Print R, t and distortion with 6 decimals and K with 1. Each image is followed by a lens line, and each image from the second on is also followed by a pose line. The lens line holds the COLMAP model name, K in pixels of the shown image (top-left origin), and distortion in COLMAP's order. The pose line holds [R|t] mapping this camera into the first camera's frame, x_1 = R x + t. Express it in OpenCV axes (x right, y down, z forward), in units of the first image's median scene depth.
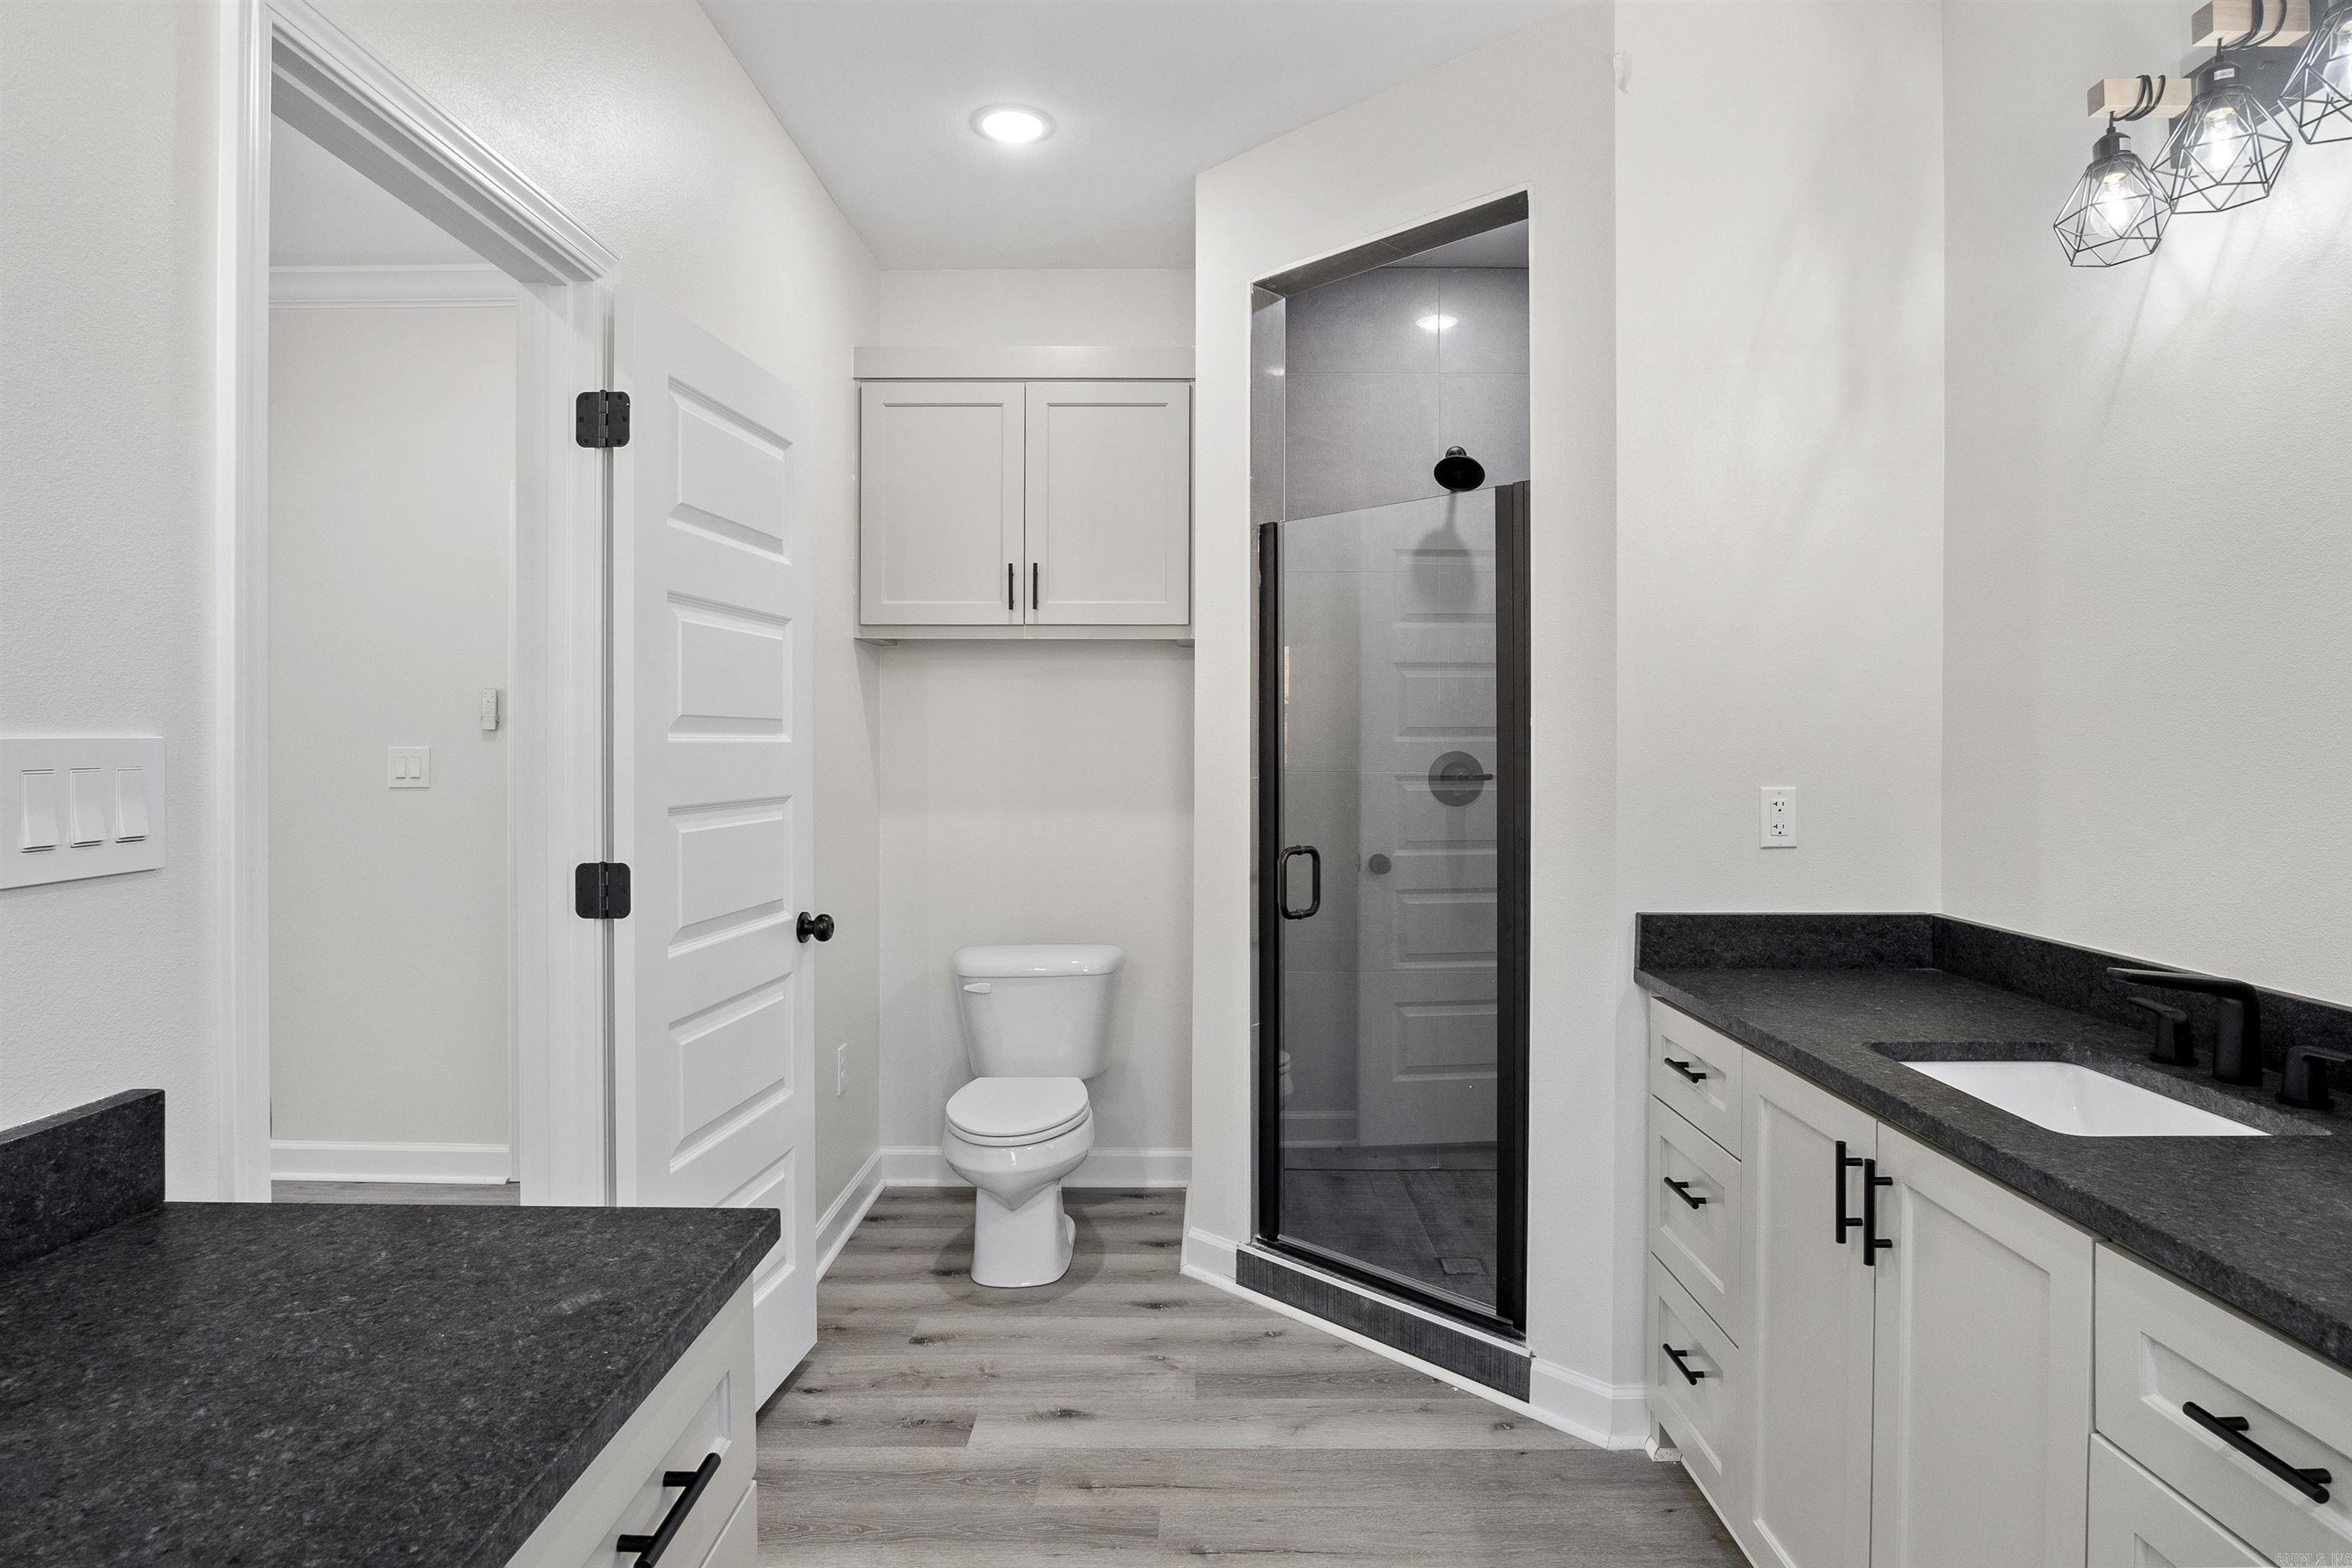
lens RADIAL K [[1259.6, 0, 1190.0], [0, 1259.6, 771.6], [0, 0, 1]] dist [-0.035432, 0.009782]
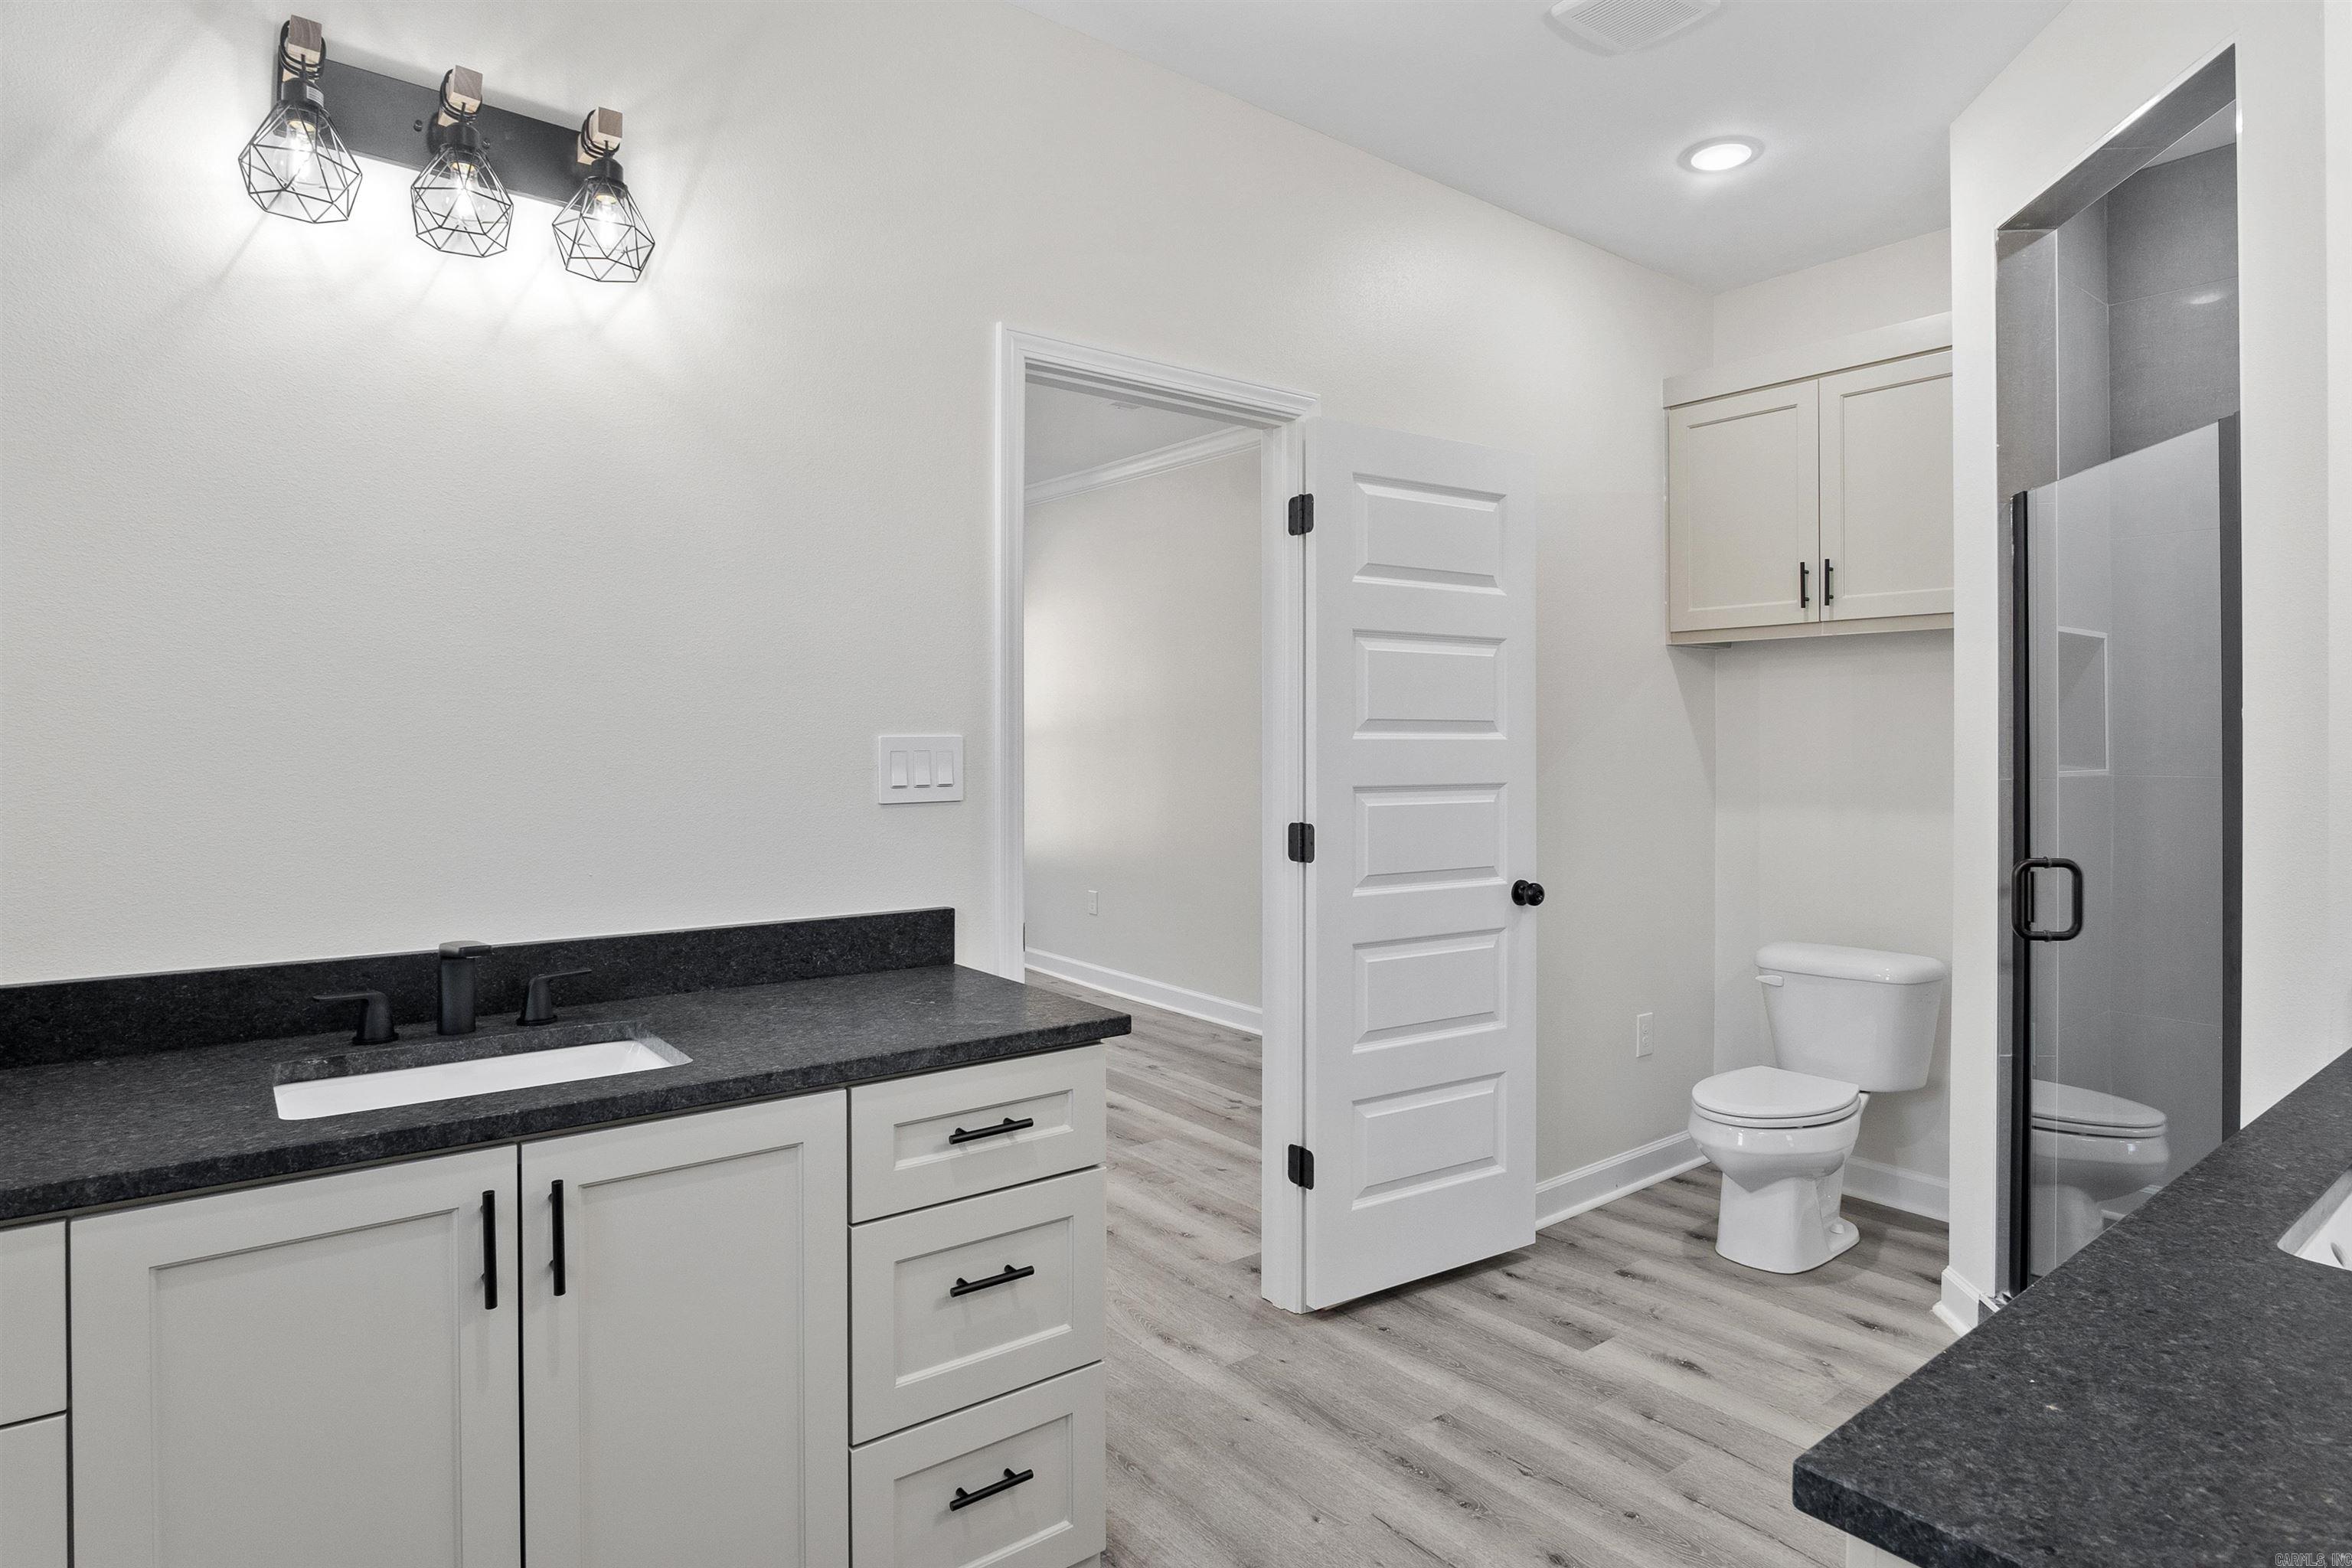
lens RADIAL K [[1209.5, 0, 1176.9], [0, 1209.5, 777.6], [0, 0, 1]] dist [-0.022855, -0.000316]
pose [[0.633200, 0.022668, -0.773657, 0.343133], [-0.017703, 0.999734, 0.014803, 0.001805], [0.773786, 0.004323, 0.633432, 0.005019]]
